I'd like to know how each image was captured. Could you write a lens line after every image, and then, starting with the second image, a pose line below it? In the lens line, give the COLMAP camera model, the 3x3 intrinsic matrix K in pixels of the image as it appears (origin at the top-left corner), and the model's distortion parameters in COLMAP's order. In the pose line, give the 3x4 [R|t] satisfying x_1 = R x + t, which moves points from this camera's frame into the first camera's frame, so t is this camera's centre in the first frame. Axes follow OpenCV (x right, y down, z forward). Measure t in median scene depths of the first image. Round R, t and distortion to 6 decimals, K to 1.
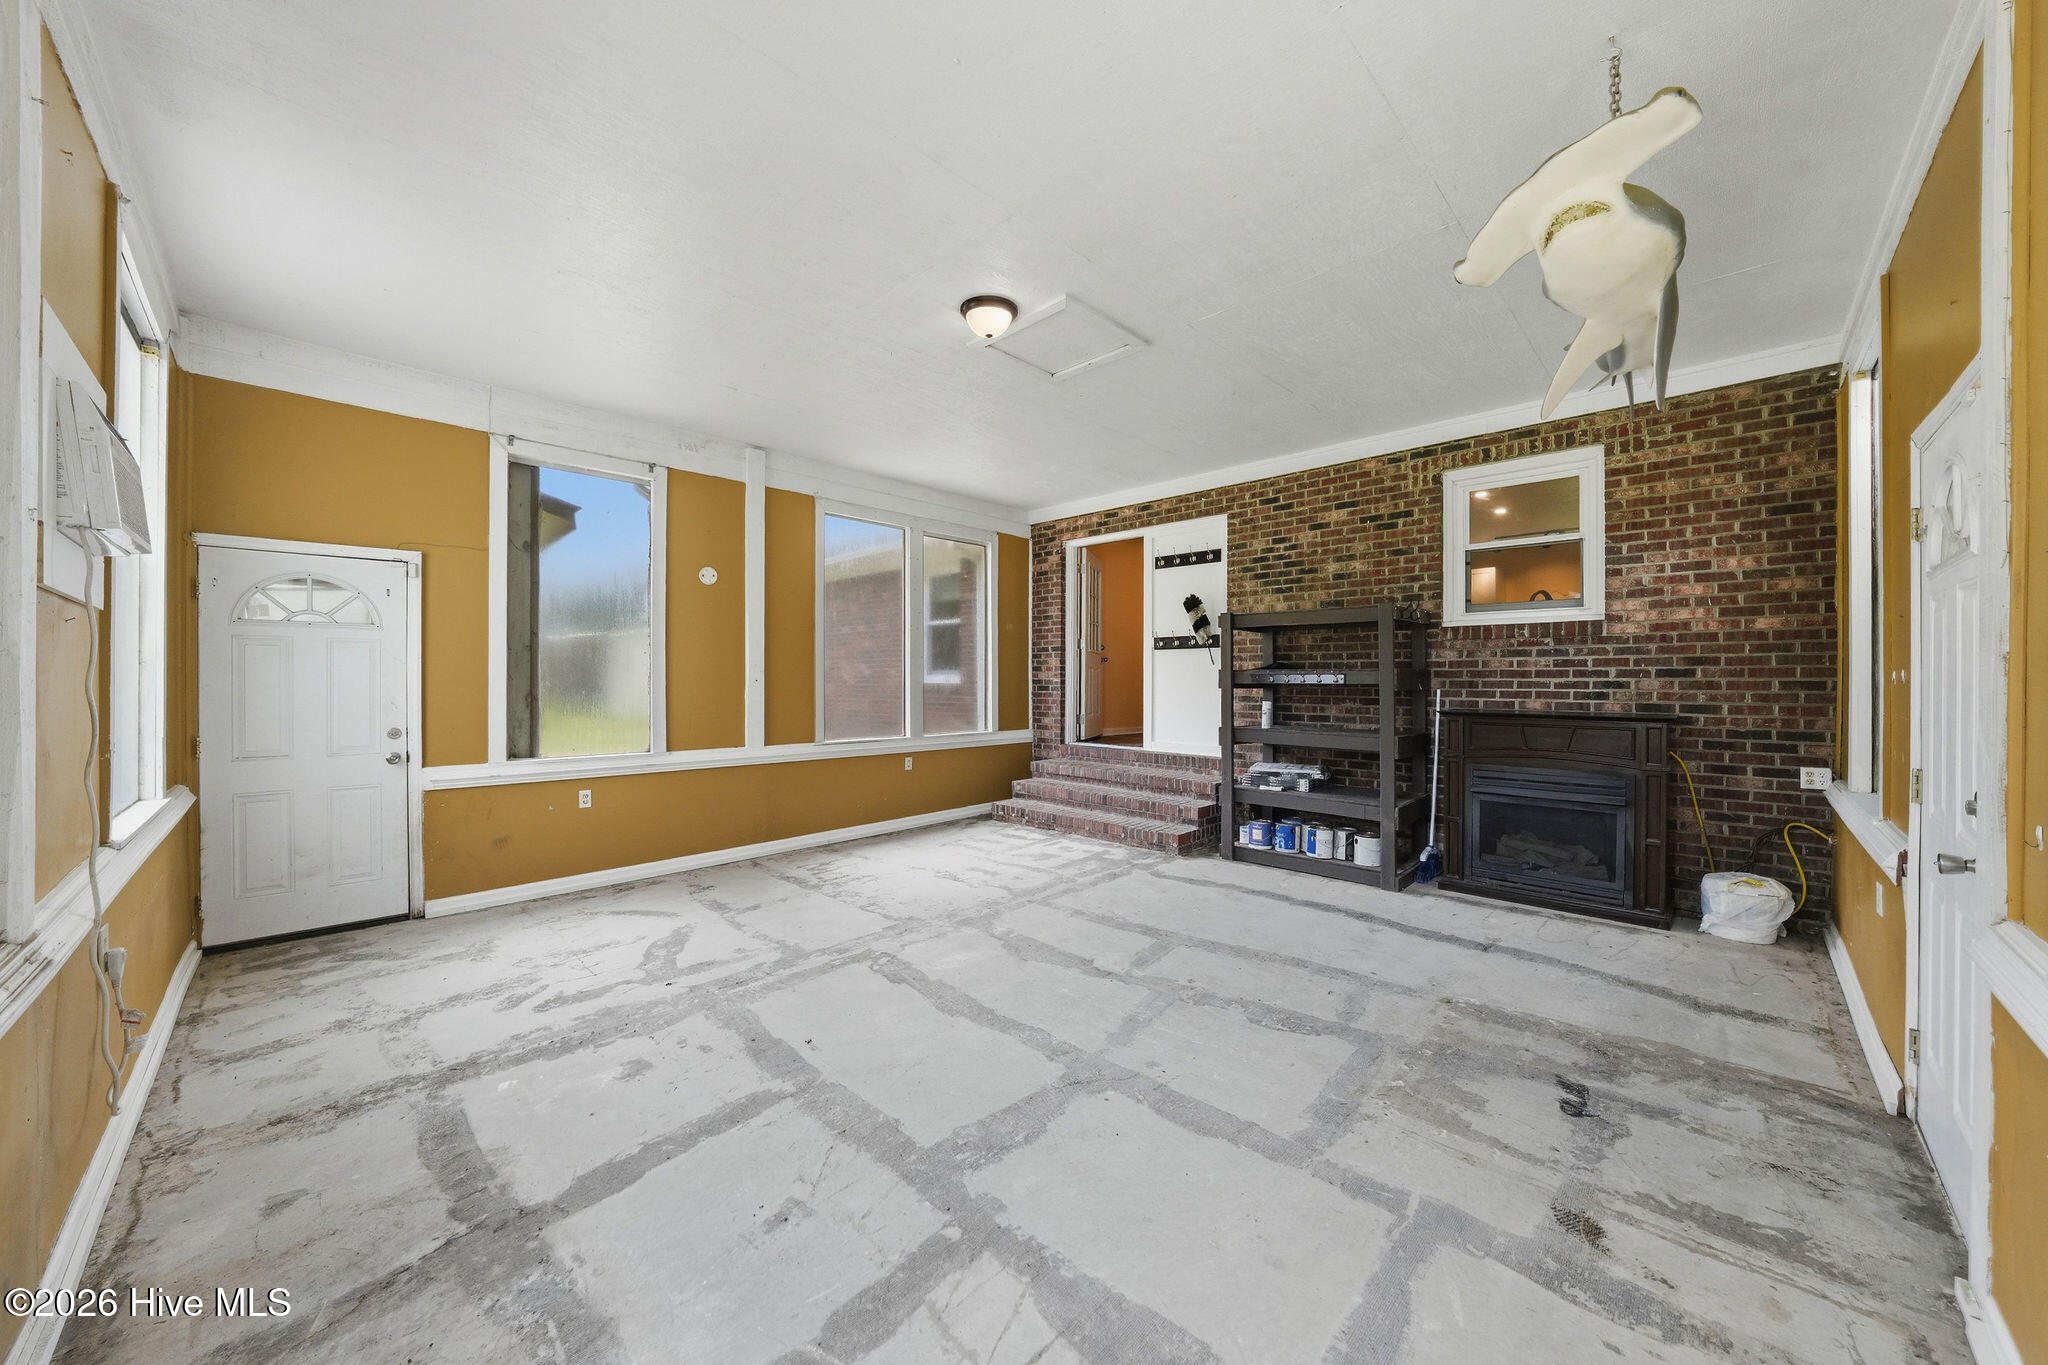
lens RADIAL K [[717.6, 0, 1033.1], [0, 717.6, 680.2], [0, 0, 1]] dist [-0.027218, 0.007373]
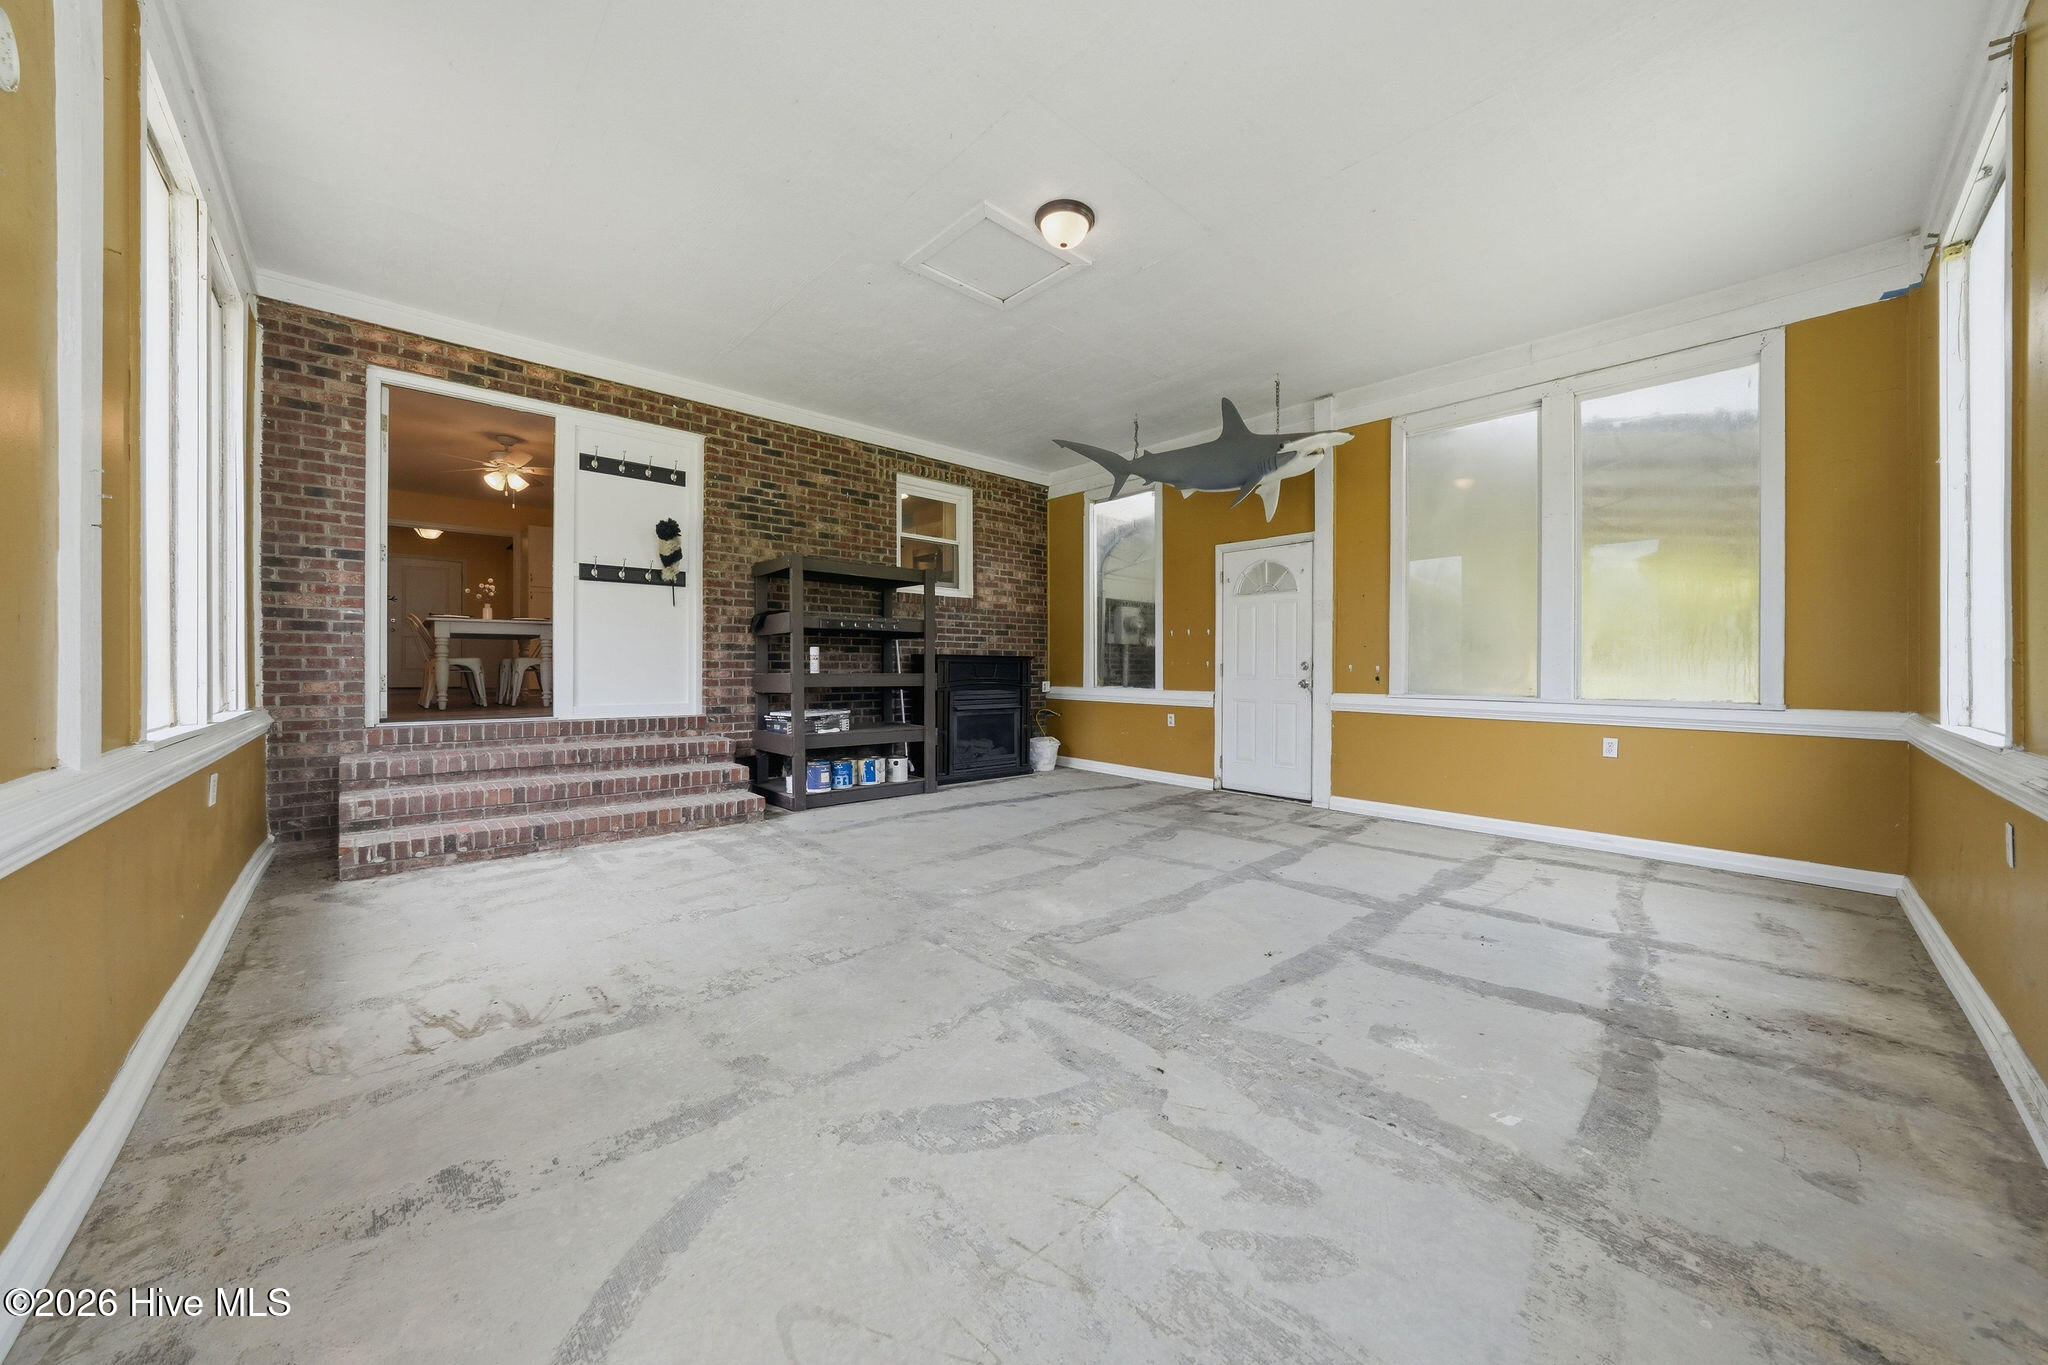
lens RADIAL K [[709.3, 0, 1024.3], [0, 709.3, 670.2], [0, 0, 1]] dist [-0.028921, 0.007076]
pose [[0.062848, -0.005180, 0.998010, -0.813170], [-0.003450, 0.999979, 0.005407, 0.069765], [-0.998017, -0.003783, 0.062828, 0.797322]]
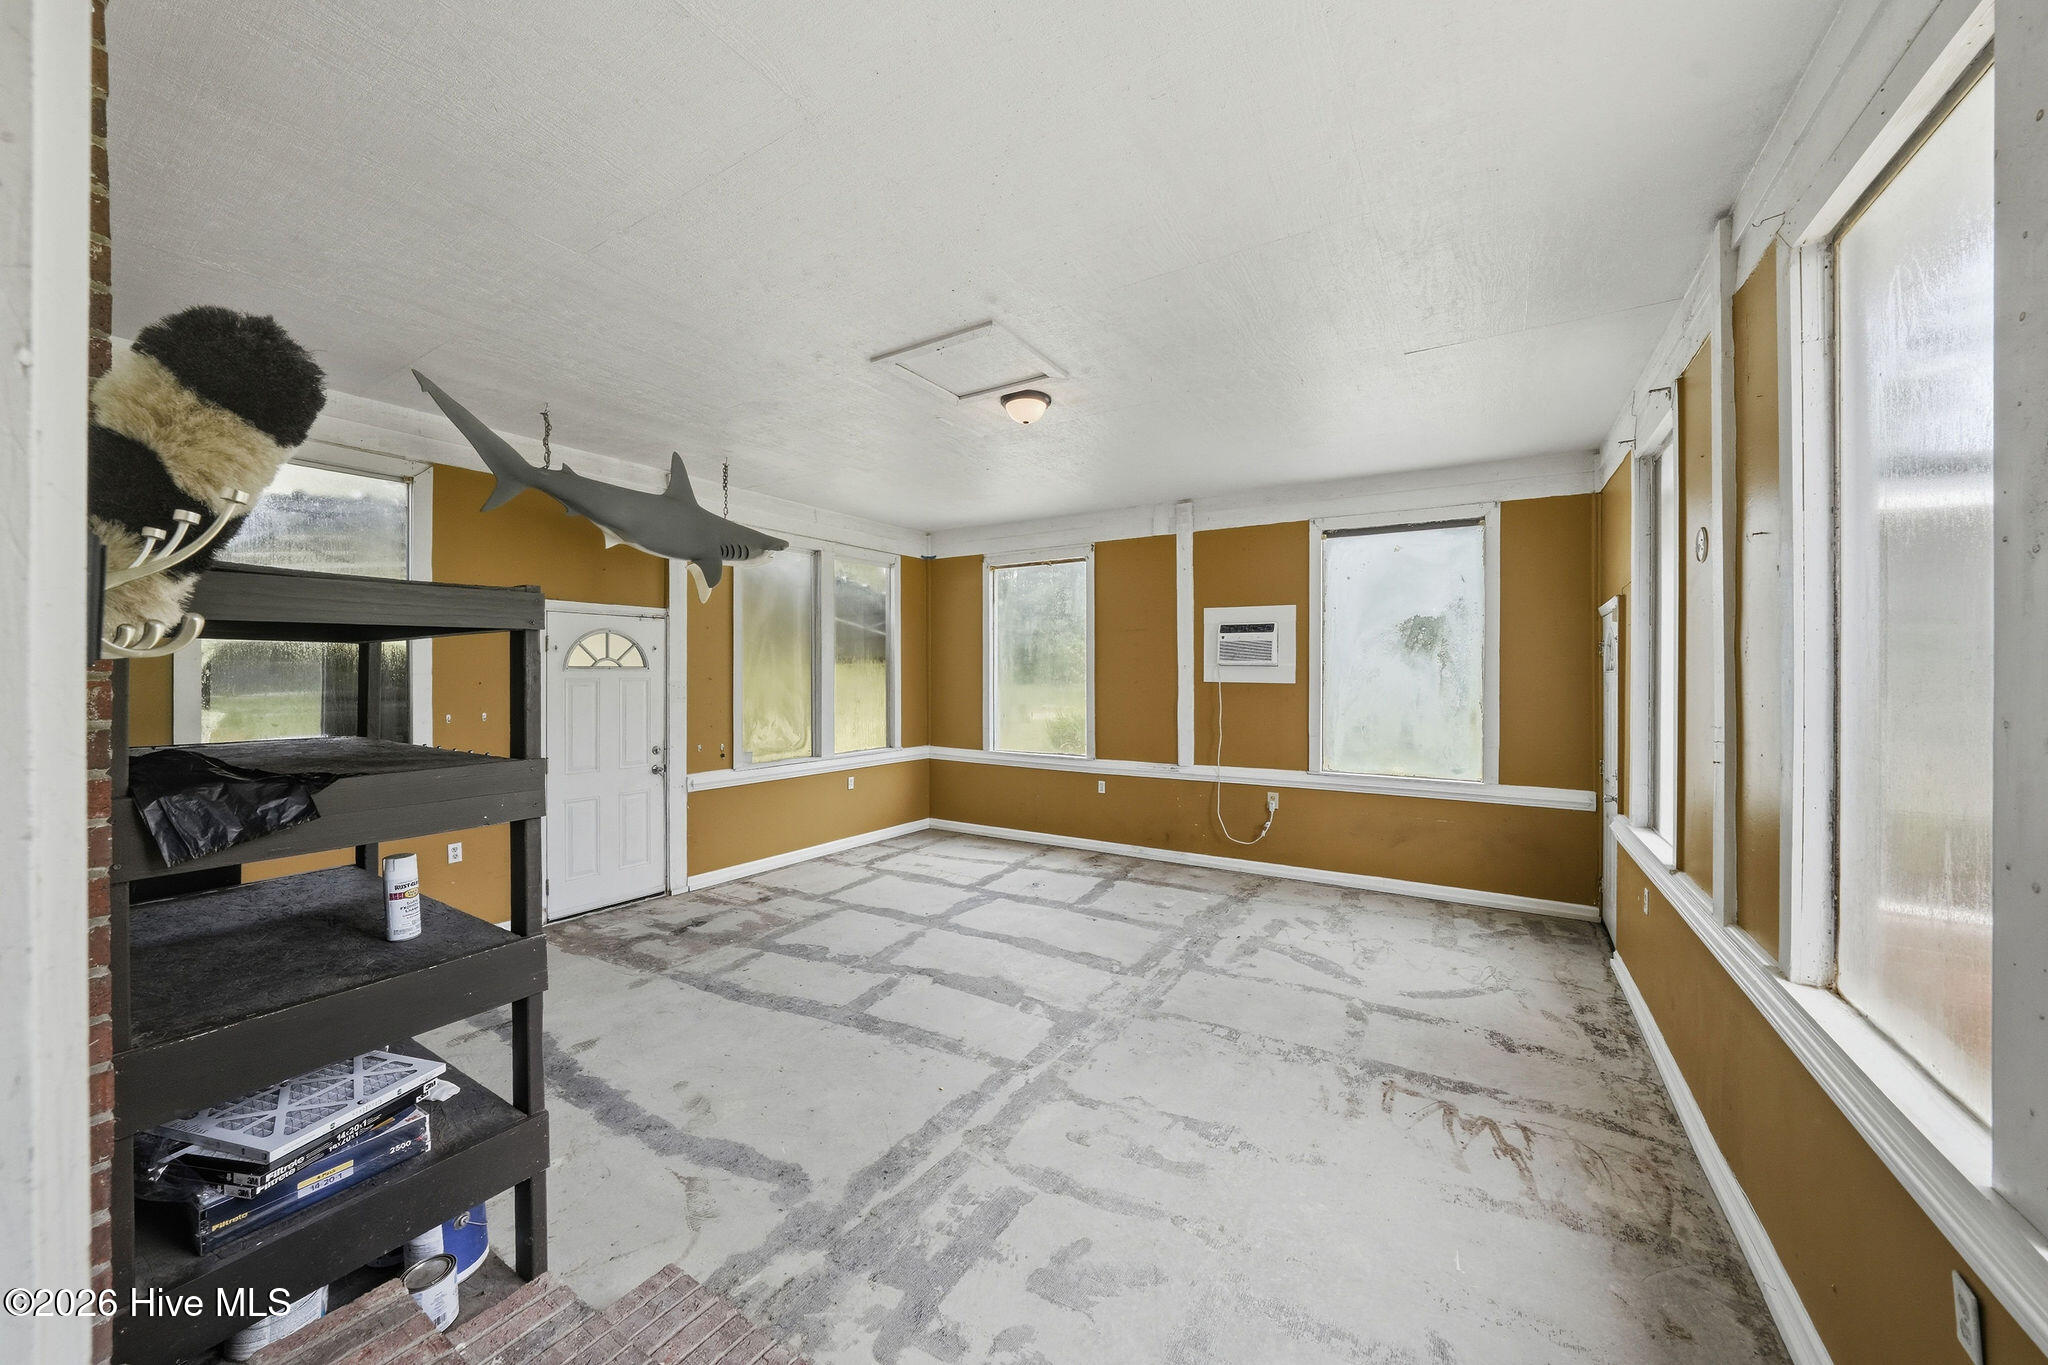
lens RADIAL K [[741.6, 0, 1026.0], [0, 741.6, 667.8], [0, 0, 1]] dist [-0.024524, 0.005012]
pose [[-0.978642, -0.003037, -0.205551, 0.144553], [-0.002128, 0.999987, -0.004641, -0.068619], [0.205562, -0.004105, -0.978635, 1.728606]]
